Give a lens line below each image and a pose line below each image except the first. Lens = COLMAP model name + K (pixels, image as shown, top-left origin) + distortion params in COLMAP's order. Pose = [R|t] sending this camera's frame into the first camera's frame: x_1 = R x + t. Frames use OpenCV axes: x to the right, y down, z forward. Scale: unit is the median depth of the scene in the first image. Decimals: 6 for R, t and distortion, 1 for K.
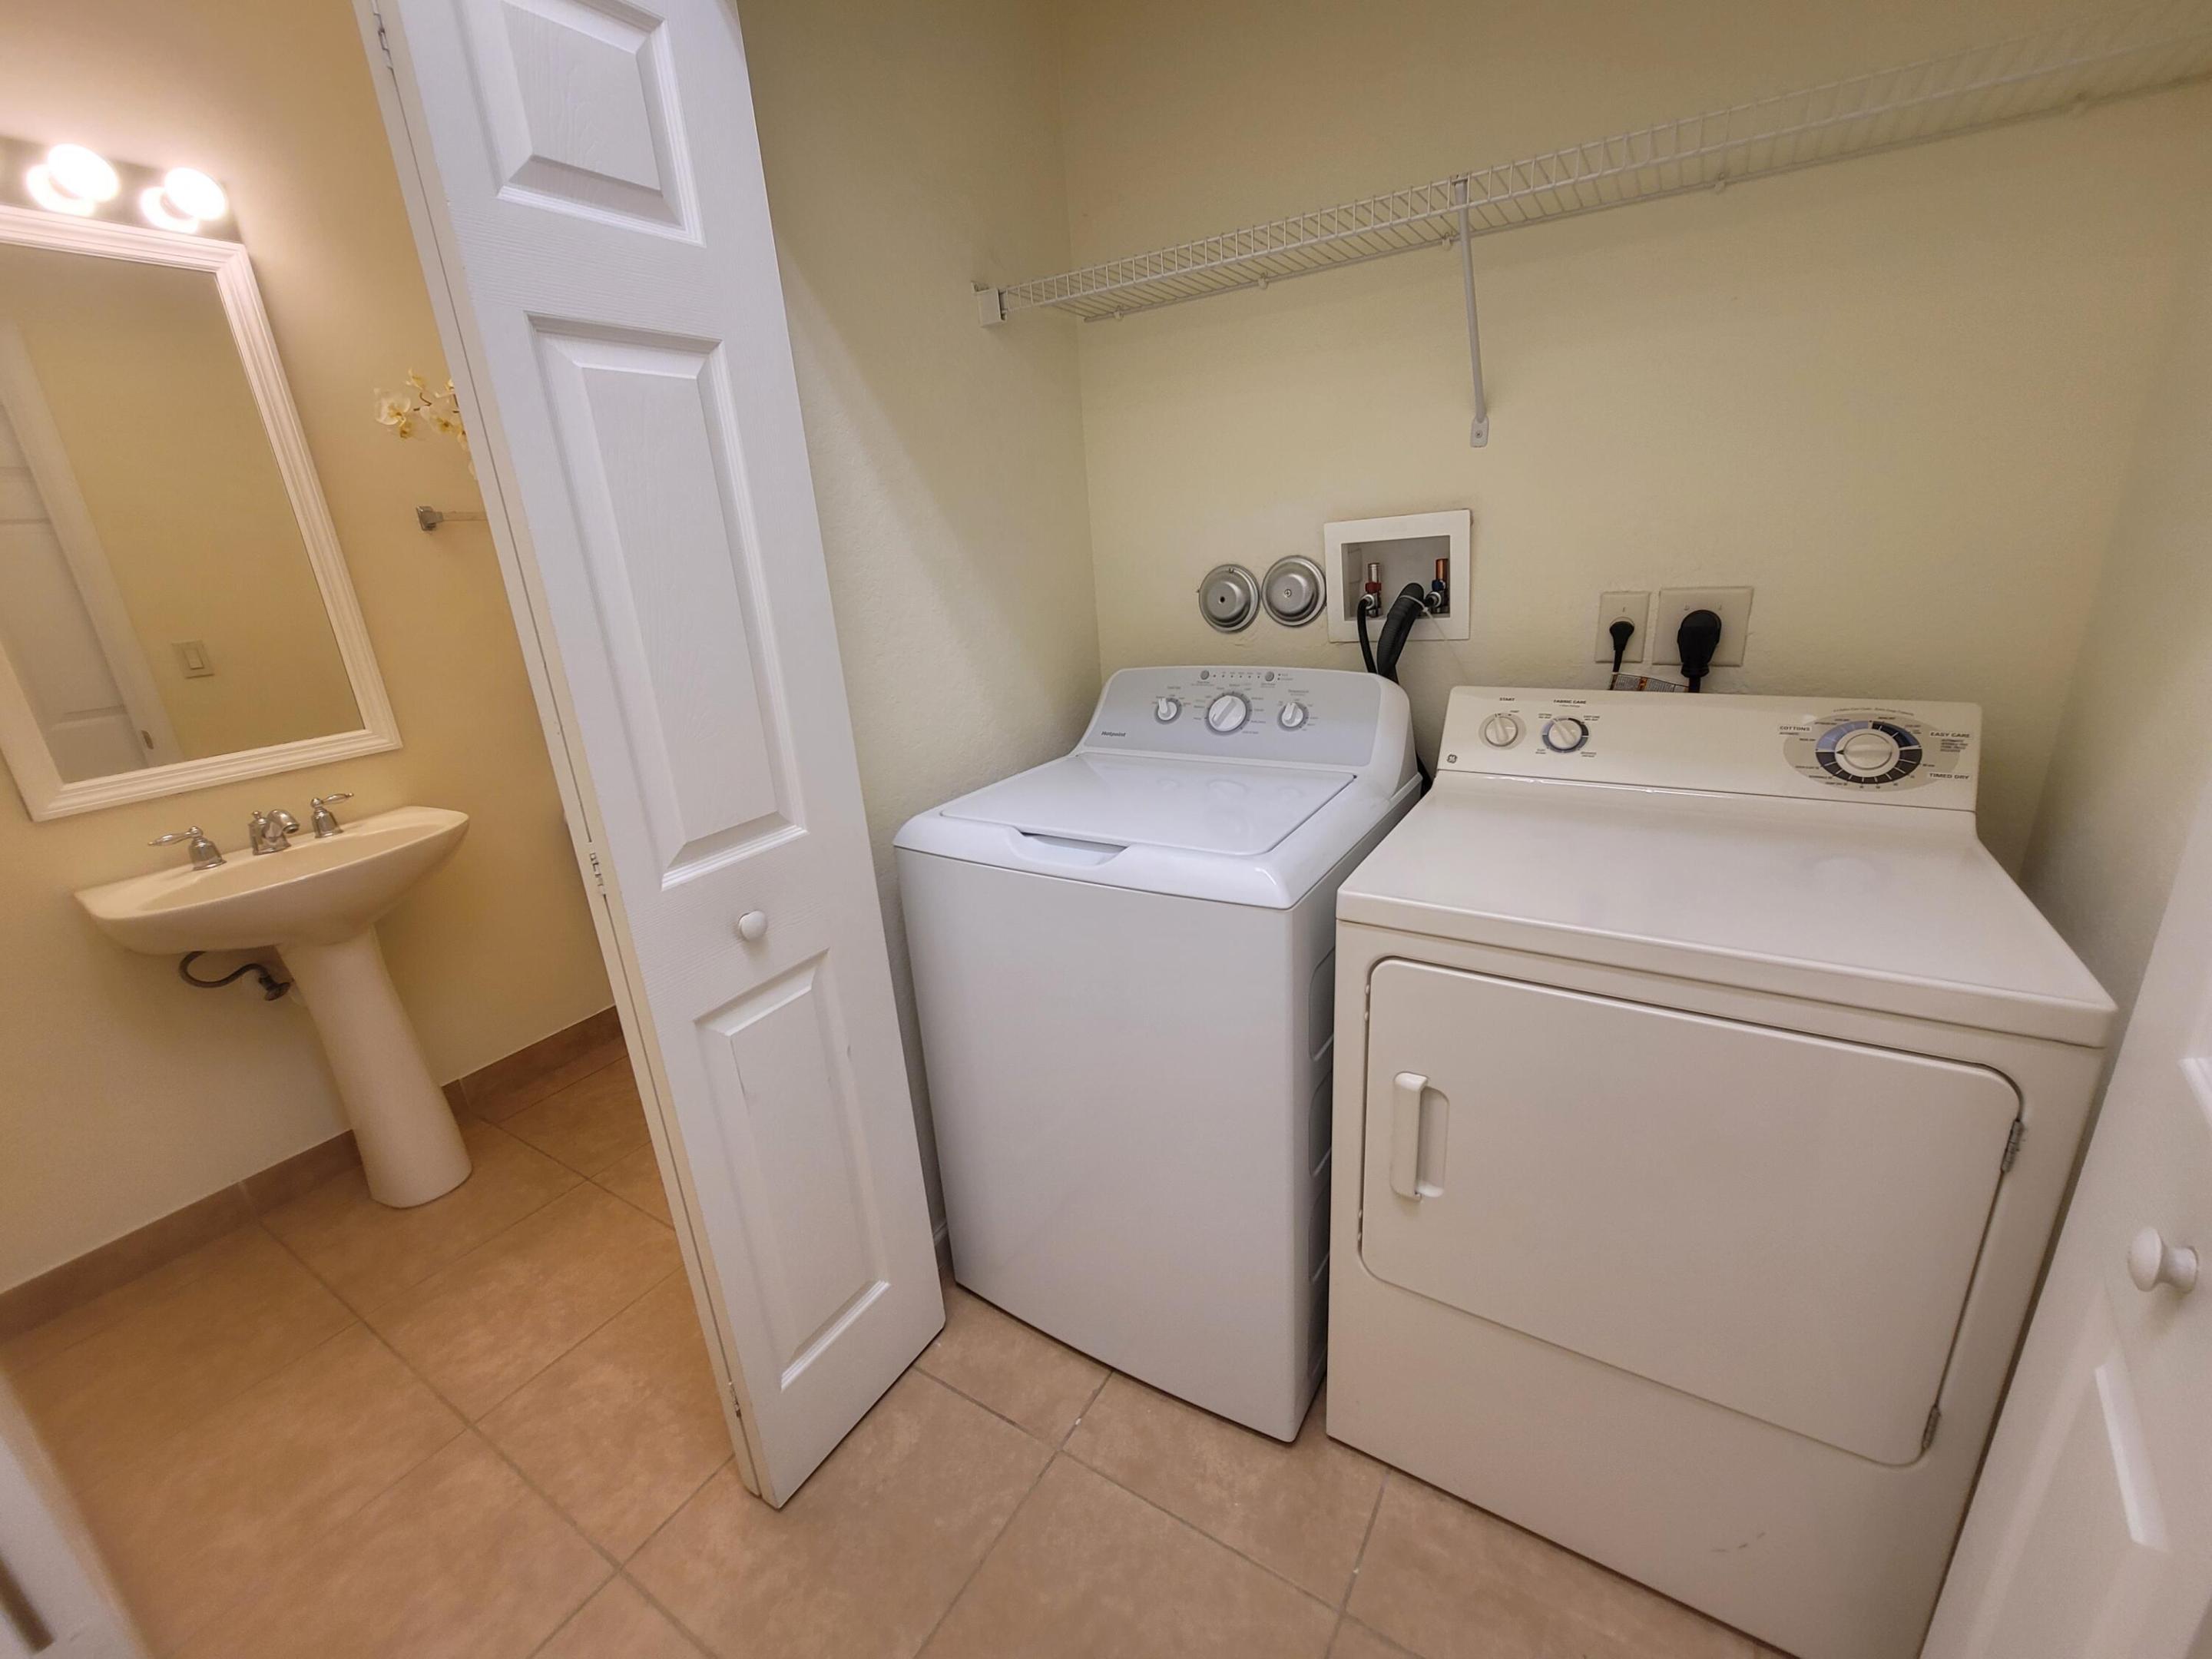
lens RADIAL K [[902.1, 0, 1109.7], [0, 902.1, 822.0], [0, 0, 1]] dist [-0.005016, 0.000269]
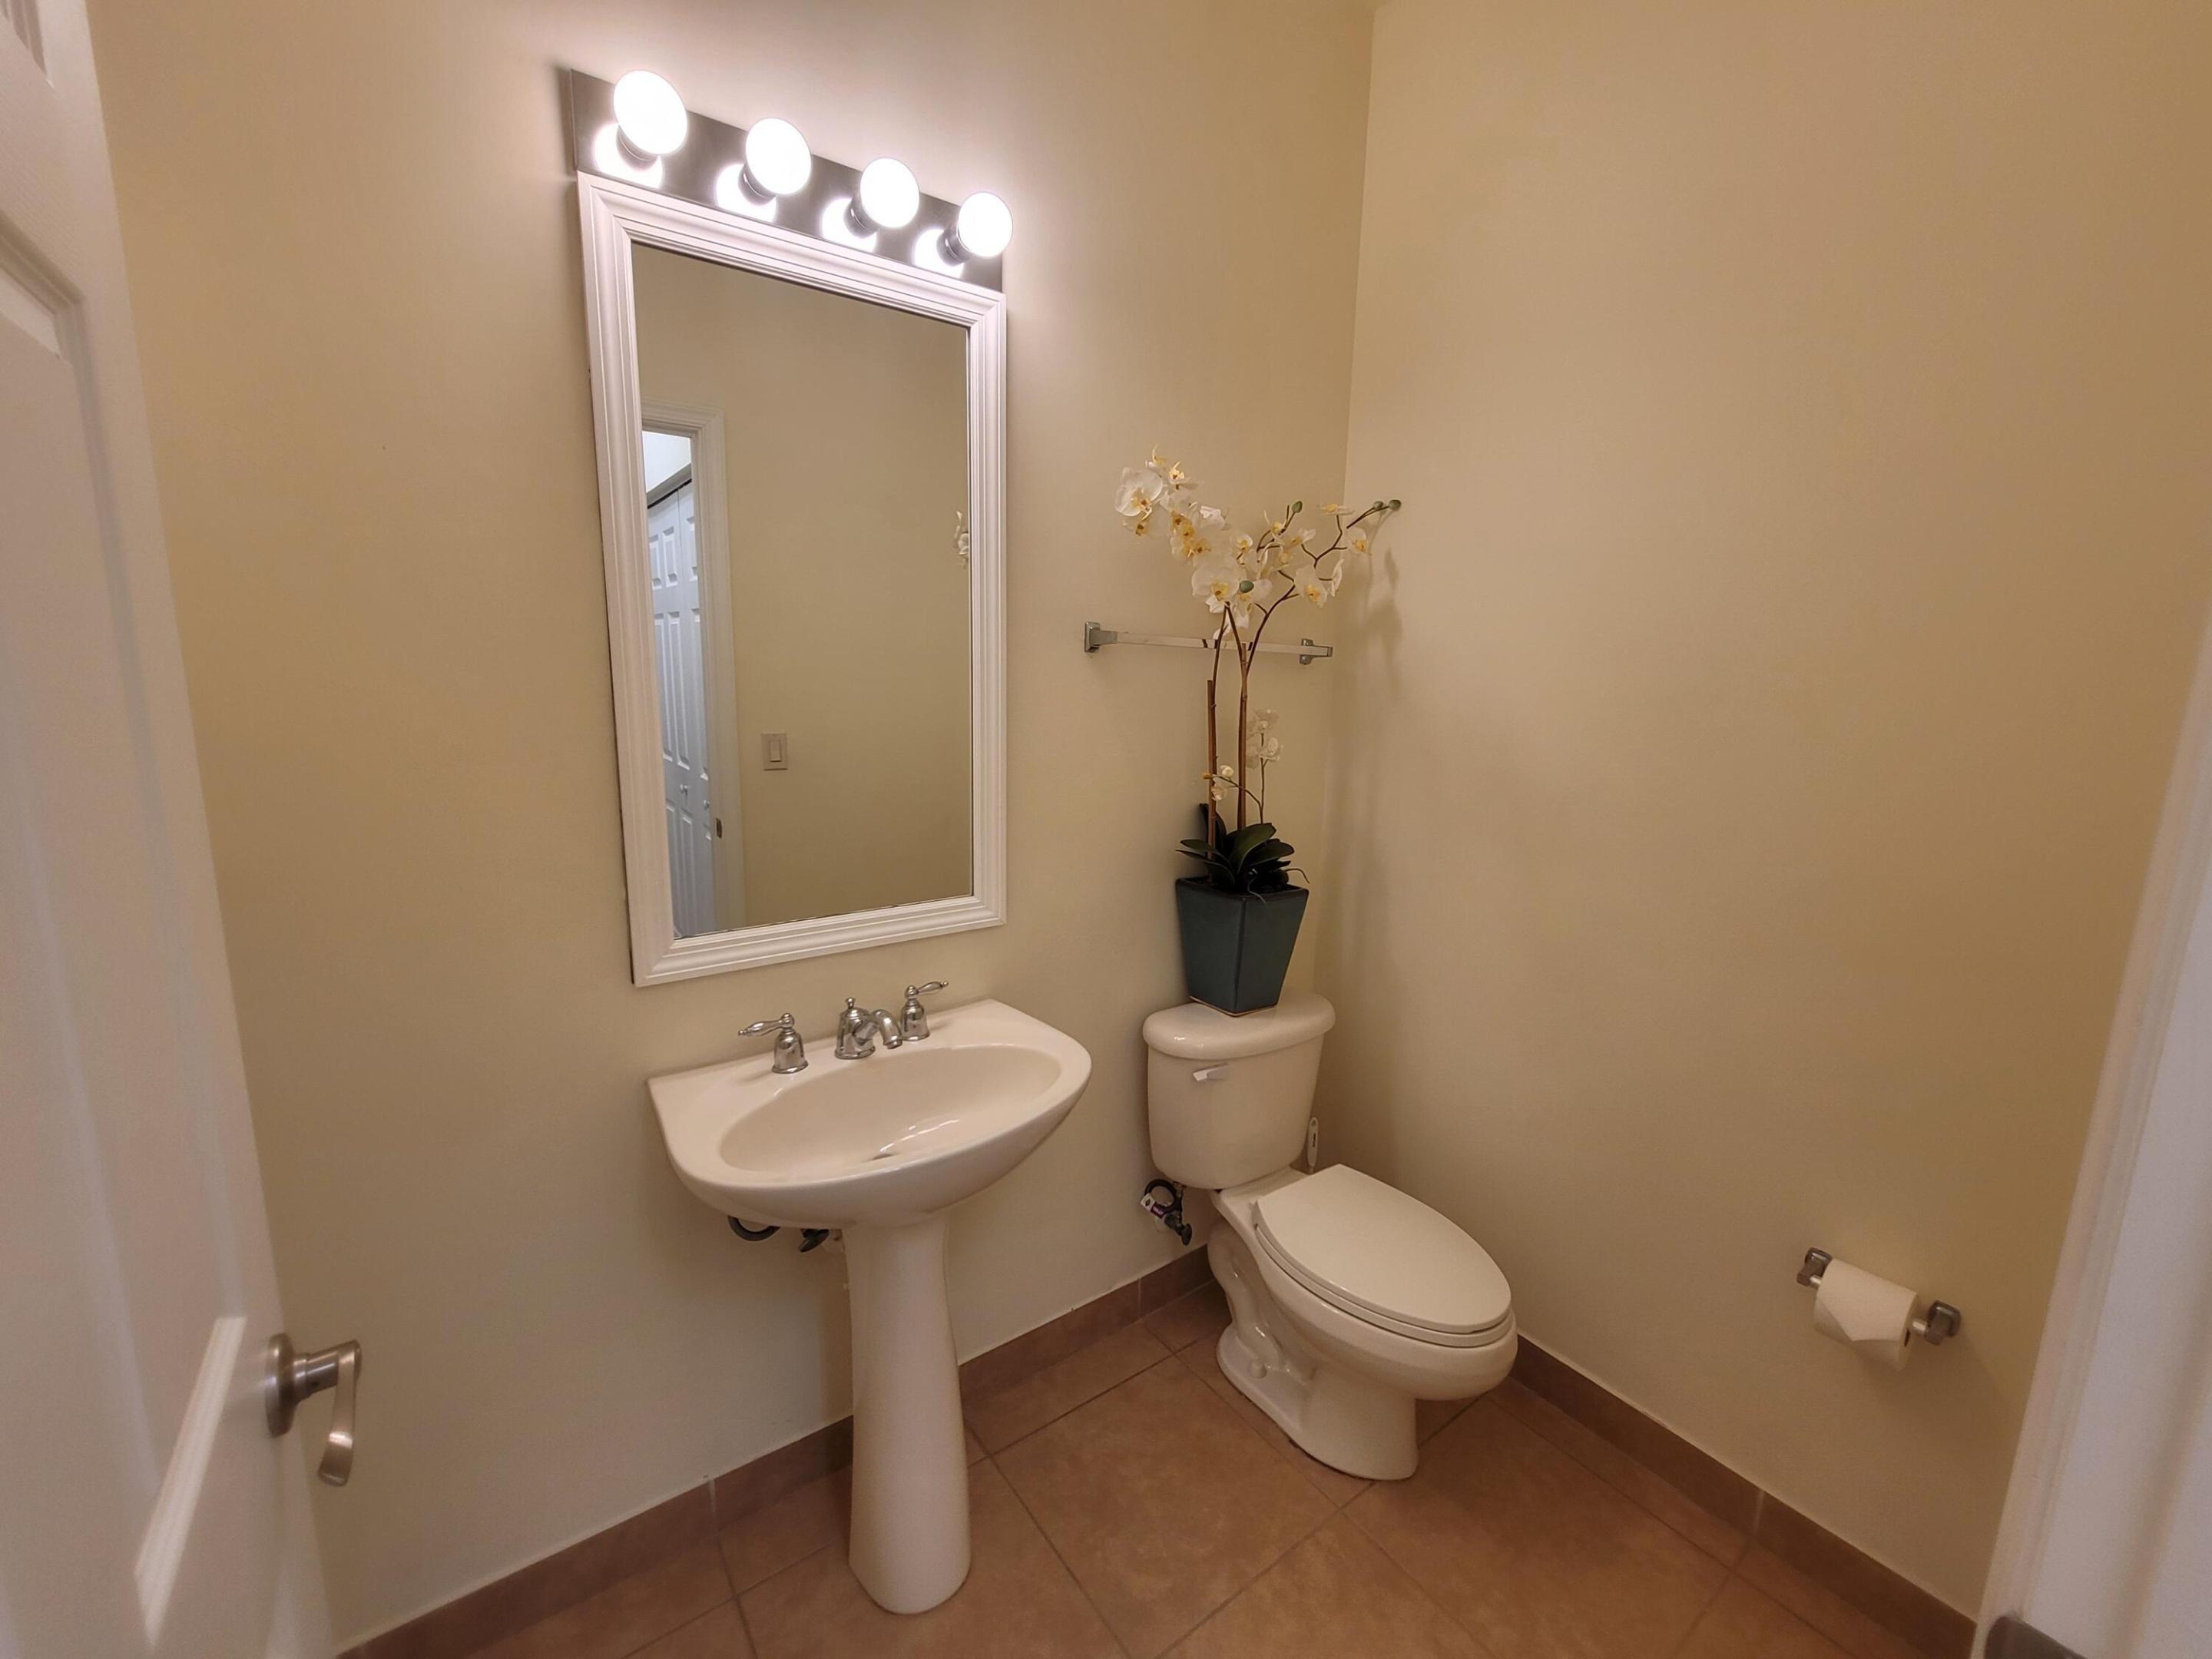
lens RADIAL K [[902.1, 0, 1109.7], [0, 902.1, 822.0], [0, 0, 1]] dist [-0.005016, 0.000269]
pose [[0.924945, 0.149864, -0.349310, -0.514937], [-0.195133, 0.975866, -0.098022, -0.124926], [0.326190, 0.158827, 0.931866, 0.350137]]
